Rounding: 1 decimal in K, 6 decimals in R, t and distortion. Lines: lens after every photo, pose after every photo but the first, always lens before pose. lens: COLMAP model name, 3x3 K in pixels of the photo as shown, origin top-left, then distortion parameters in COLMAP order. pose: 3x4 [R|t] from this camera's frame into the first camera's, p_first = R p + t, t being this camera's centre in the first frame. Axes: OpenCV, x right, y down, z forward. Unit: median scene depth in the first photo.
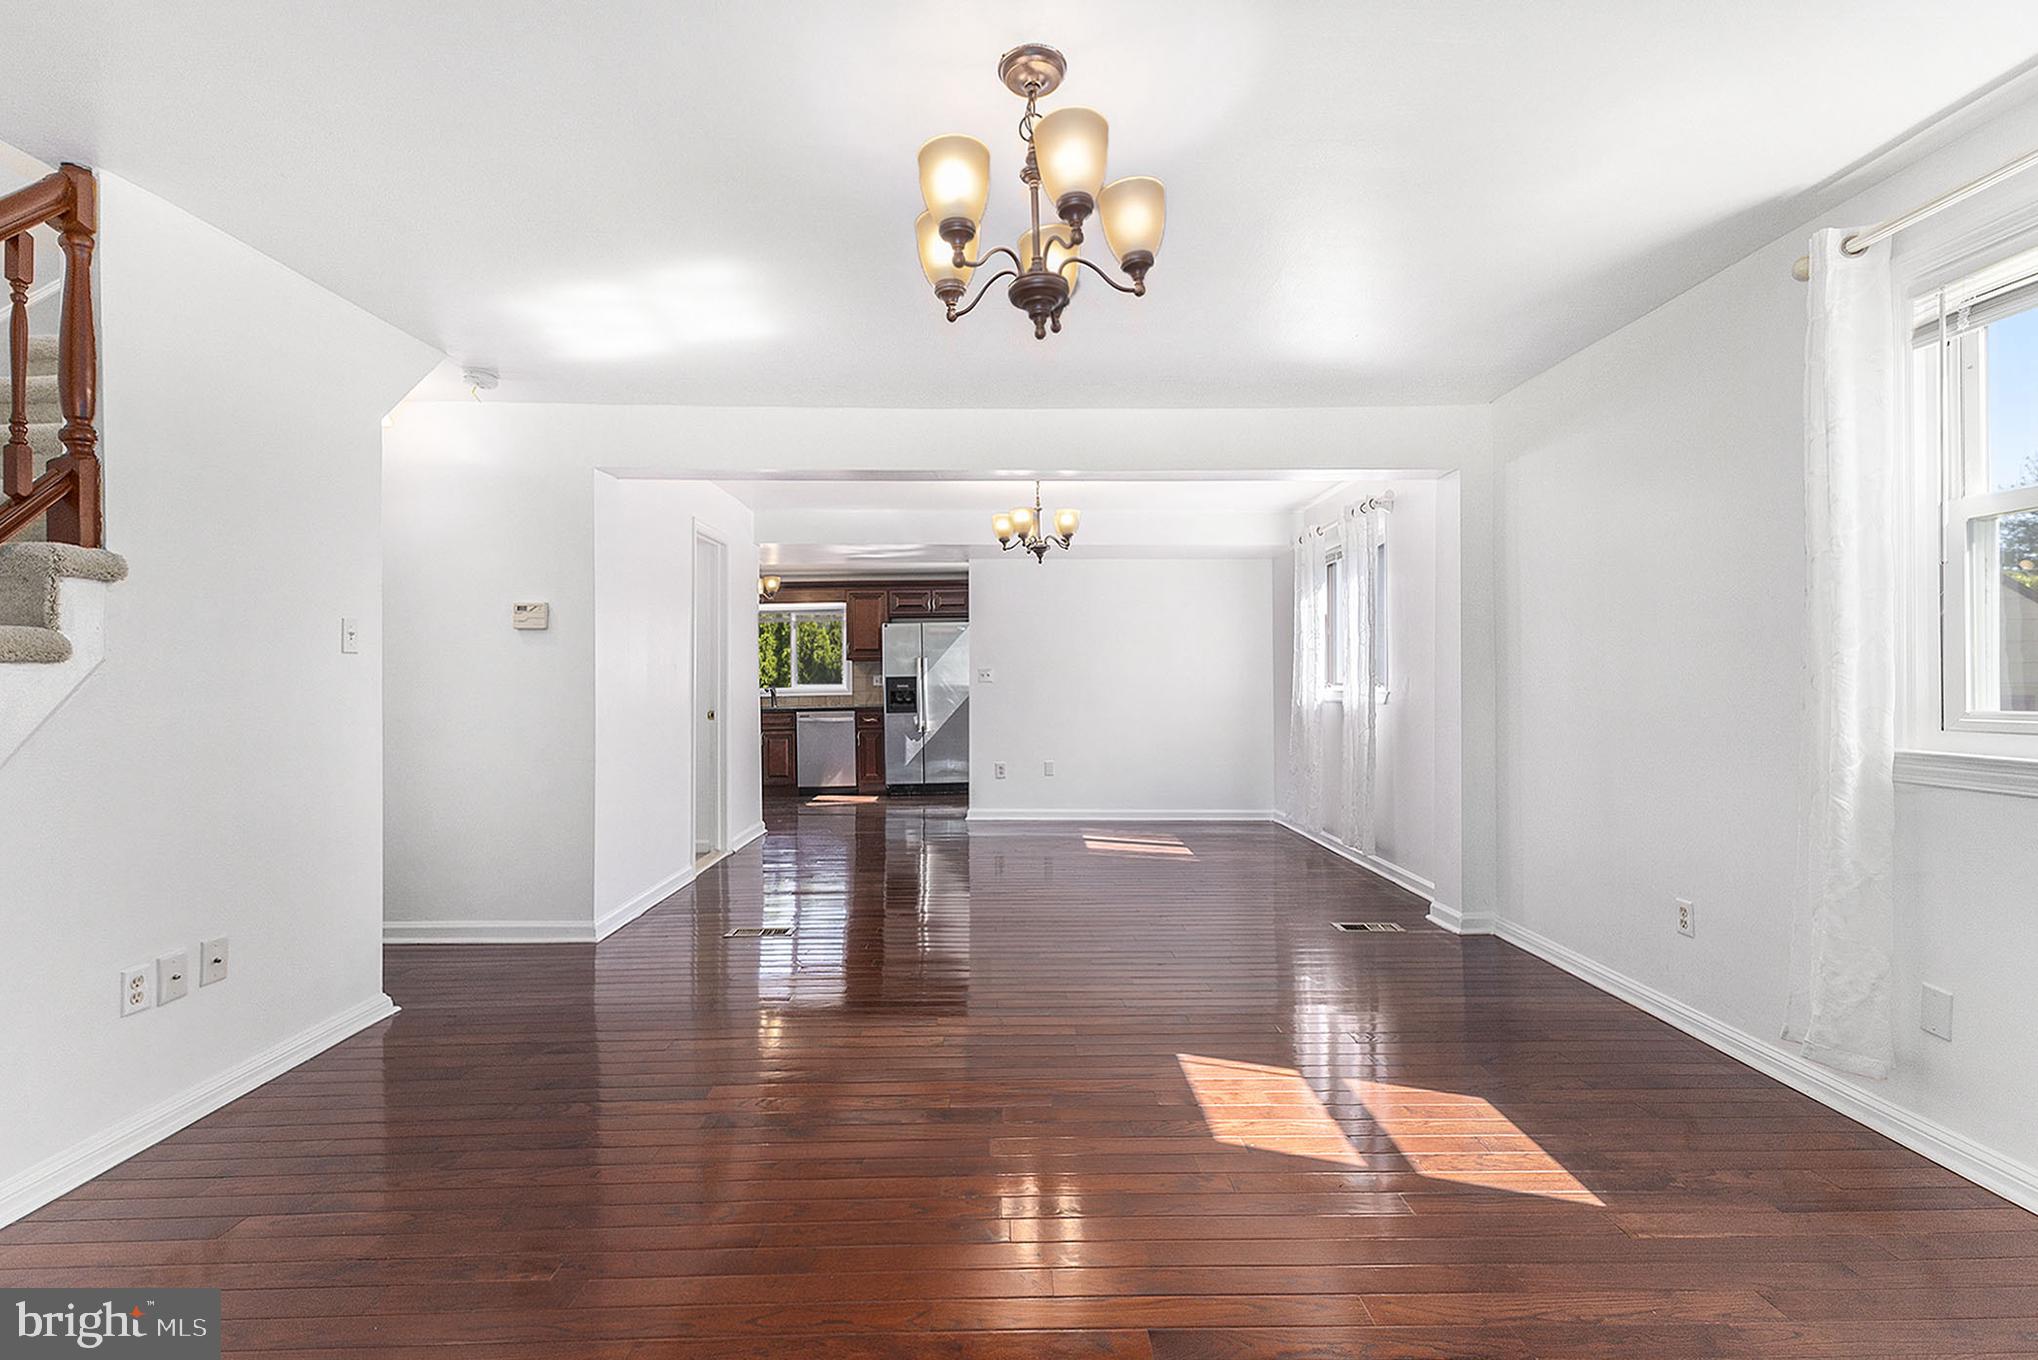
lens RADIAL K [[888.8, 0, 1011.8], [0, 888.8, 683.9], [0, 0, 1]] dist [0.001562, -0.000551]
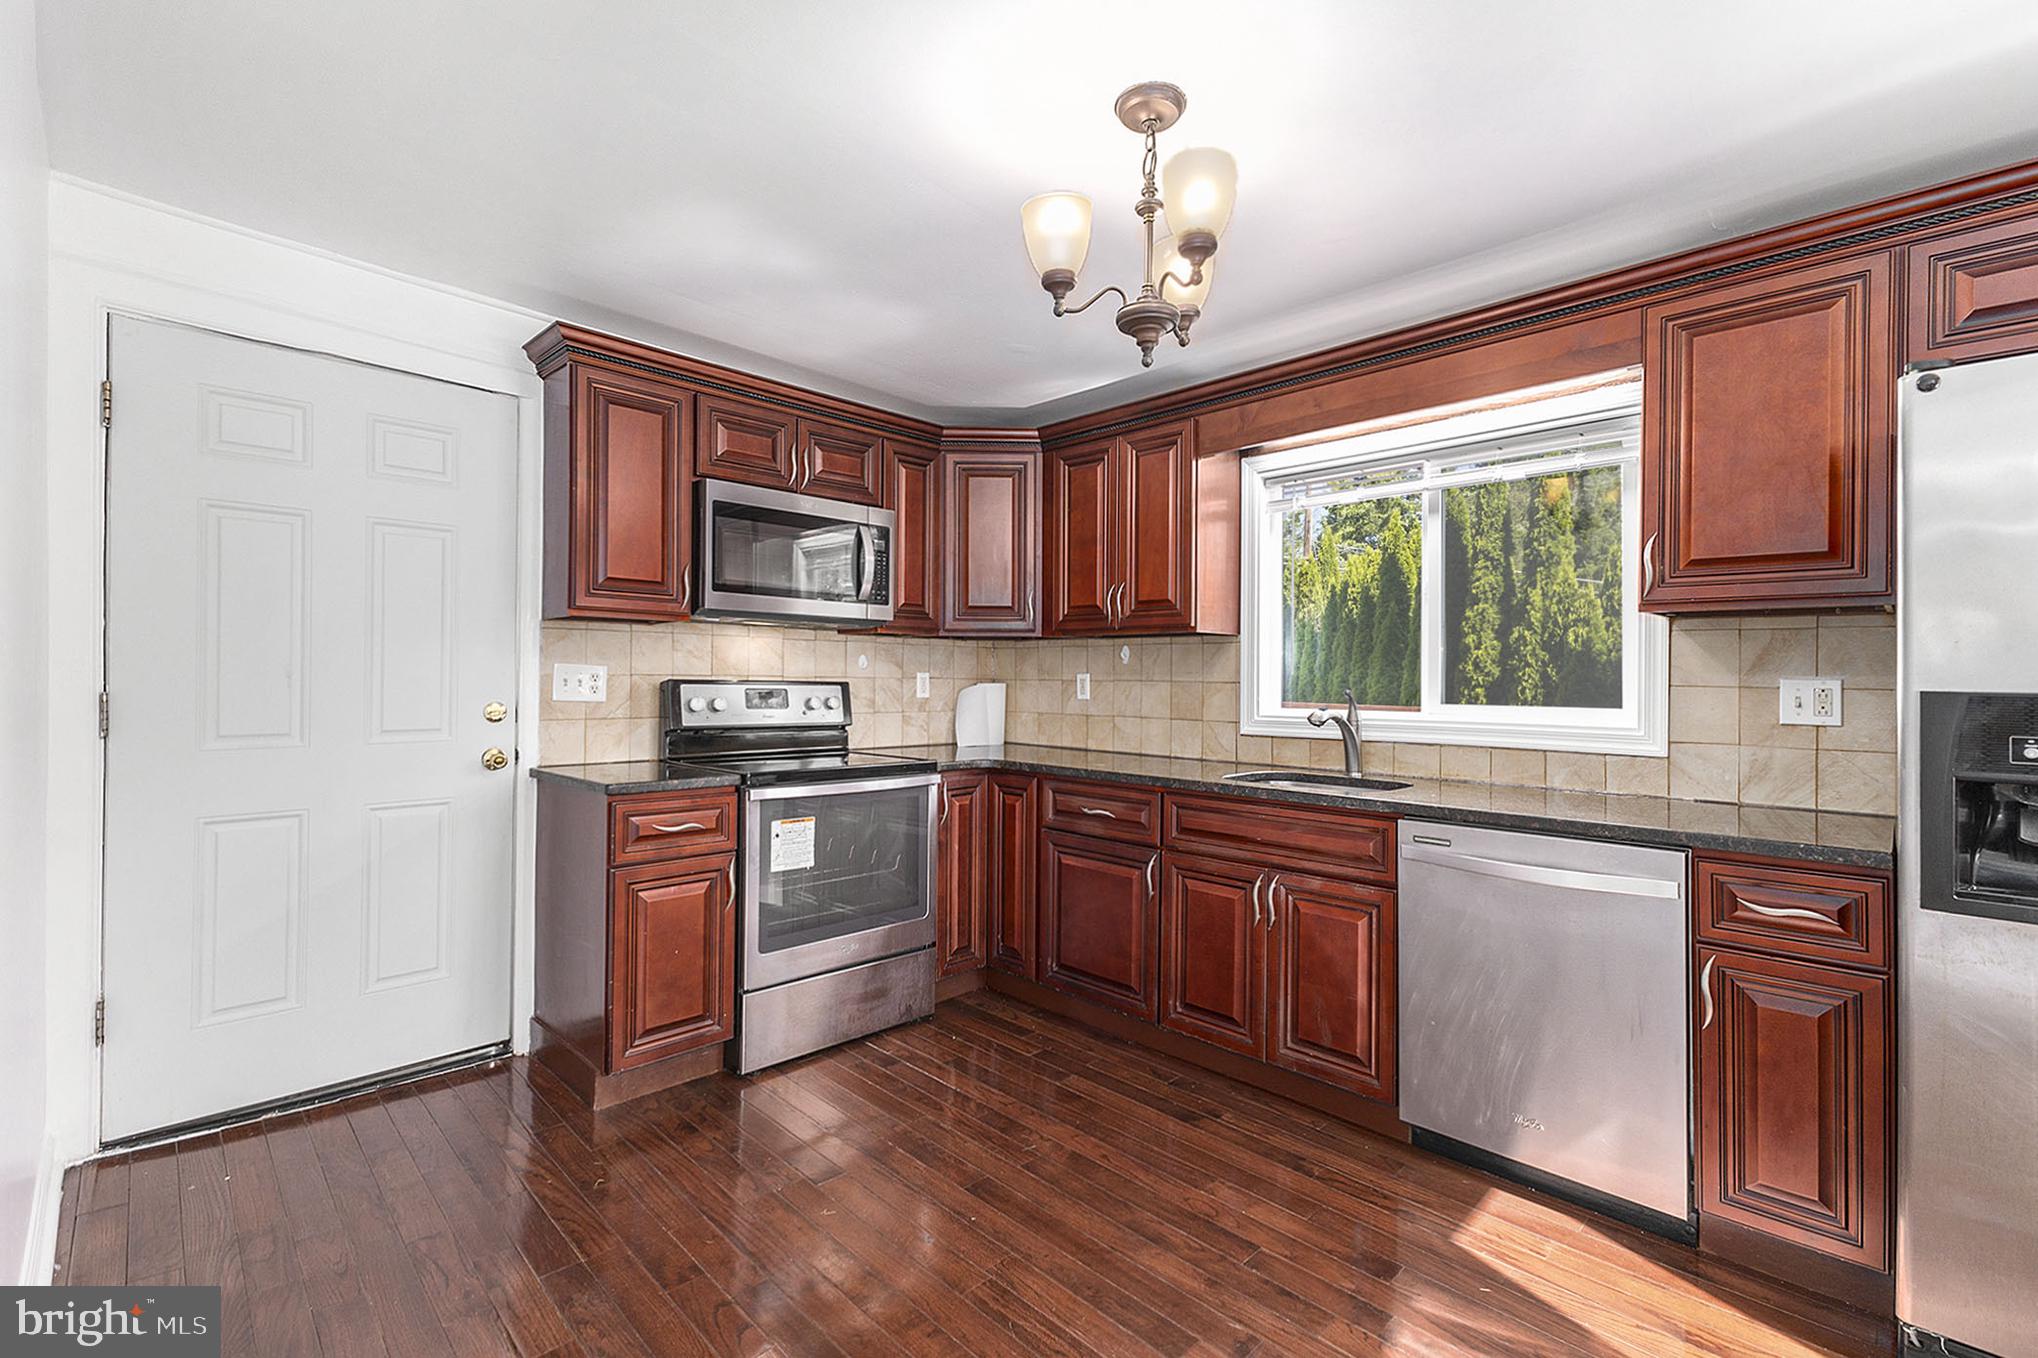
lens RADIAL K [[888.8, 0, 1016.5], [0, 888.8, 670.7], [0, 0, 1]] dist [0.001562, -0.000551]
pose [[0.700670, 0.009683, -0.713420, -0.142421], [-0.016387, 0.999863, -0.002522, -0.008367], [0.713297, 0.013458, 0.700732, 0.764254]]
